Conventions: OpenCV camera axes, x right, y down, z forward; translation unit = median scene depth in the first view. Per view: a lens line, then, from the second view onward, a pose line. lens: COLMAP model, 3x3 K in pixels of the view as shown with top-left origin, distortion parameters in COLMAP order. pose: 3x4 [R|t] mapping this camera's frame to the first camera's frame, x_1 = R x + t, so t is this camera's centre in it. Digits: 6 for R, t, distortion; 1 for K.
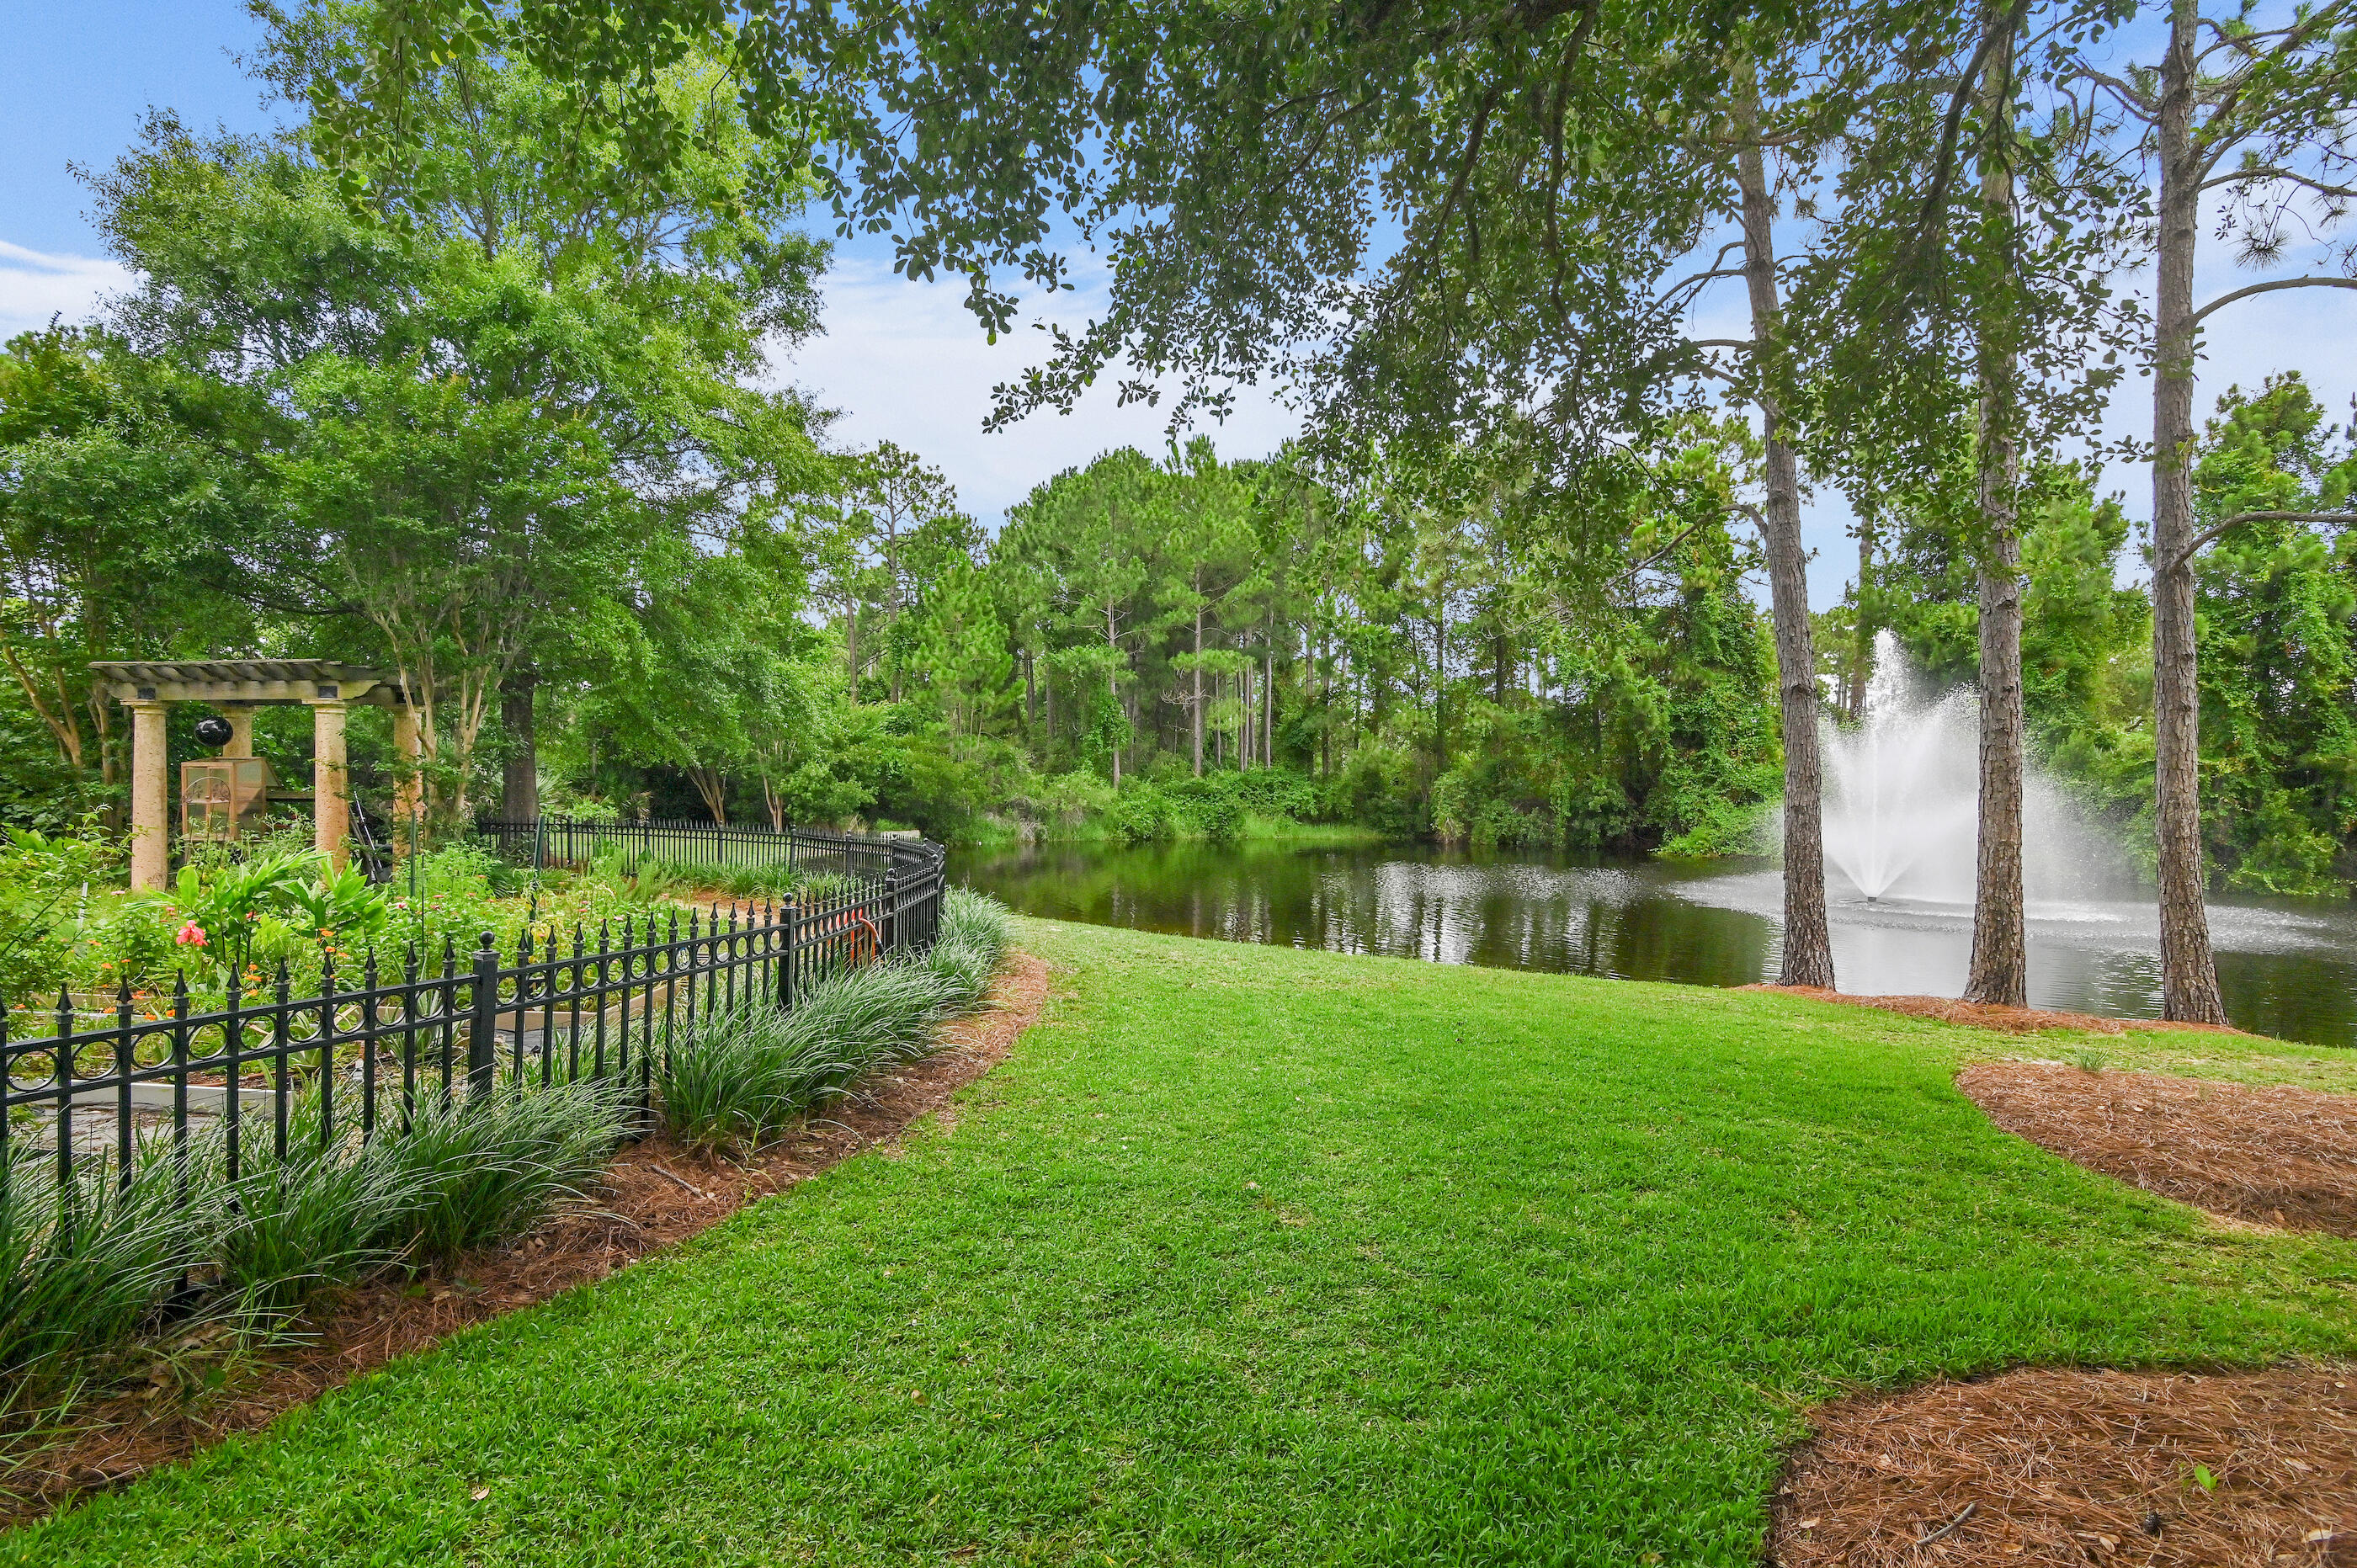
lens RADIAL K [[1149.6, 0, 1187.7], [0, 1149.6, 779.1], [0, 0, 1]] dist [0.010928, 0.000314]
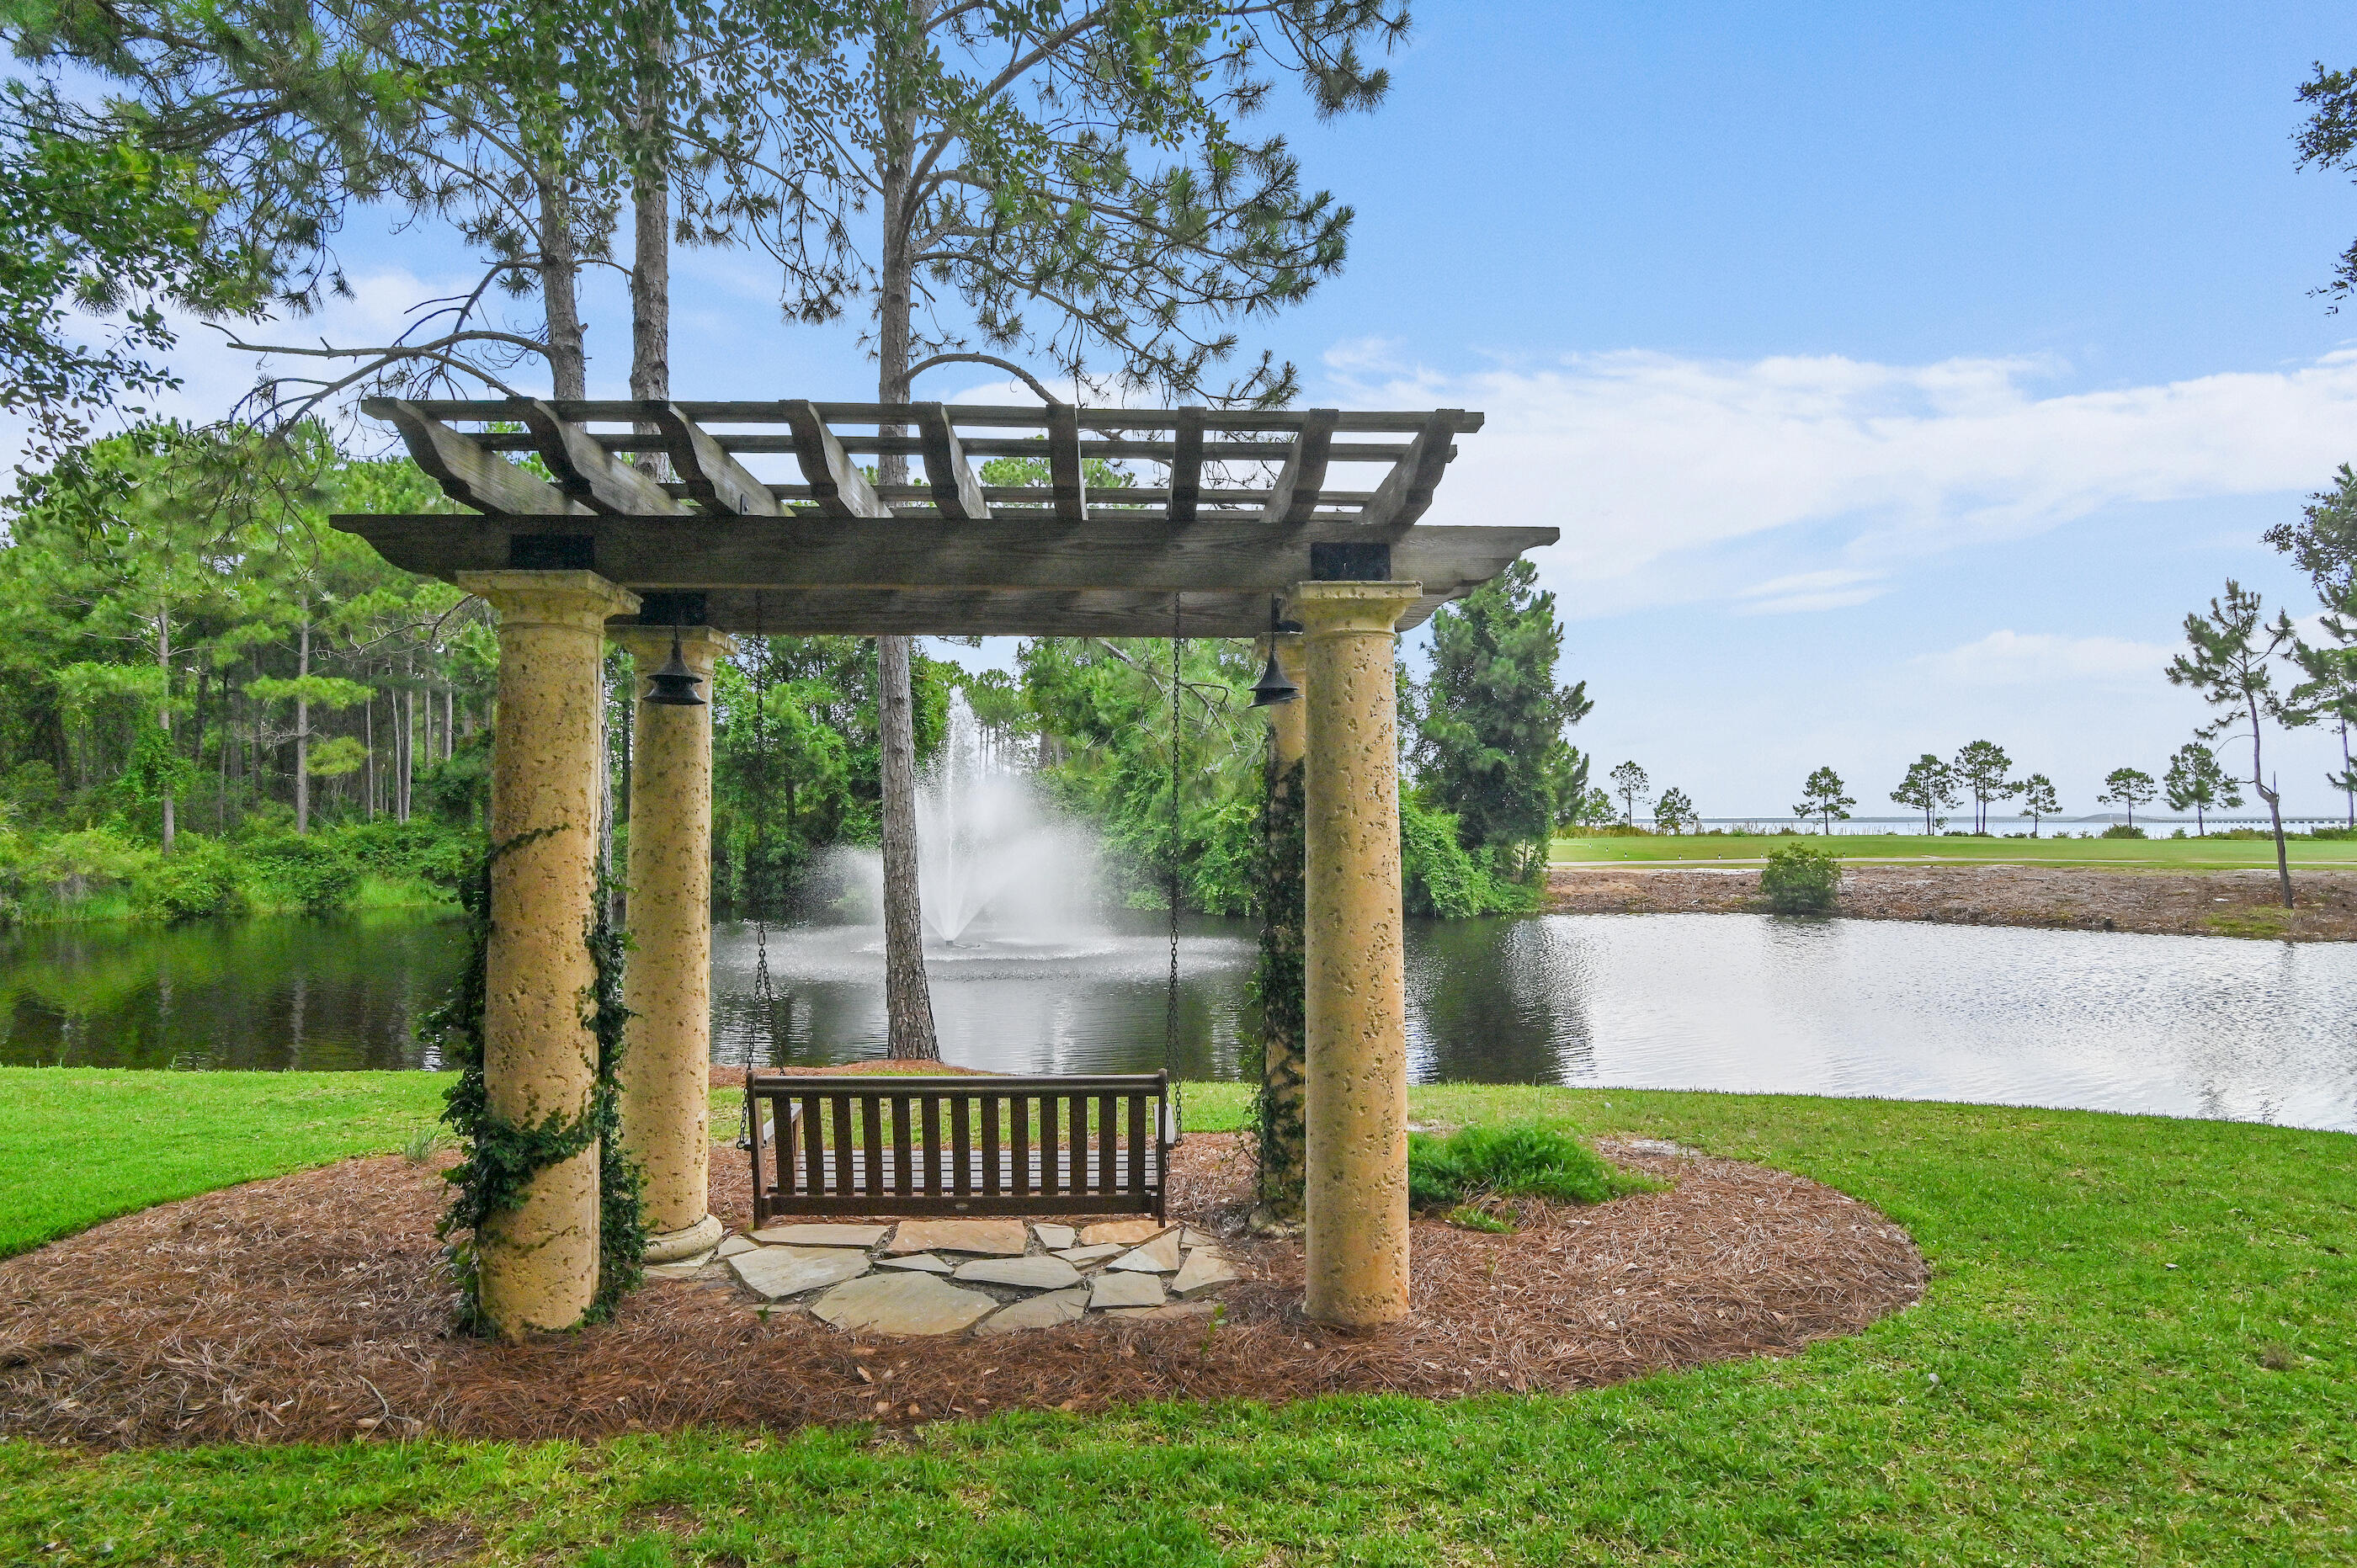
lens RADIAL K [[1149.6, 0, 1185.5], [0, 1149.6, 794.7], [0, 0, 1]] dist [0.010928, 0.000314]
pose [[0.884849, 0.002820, 0.465870, 0.186172], [0.012856, 0.999453, -0.030466, 0.003652], [-0.465701, 0.032947, 0.884329, -0.004424]]
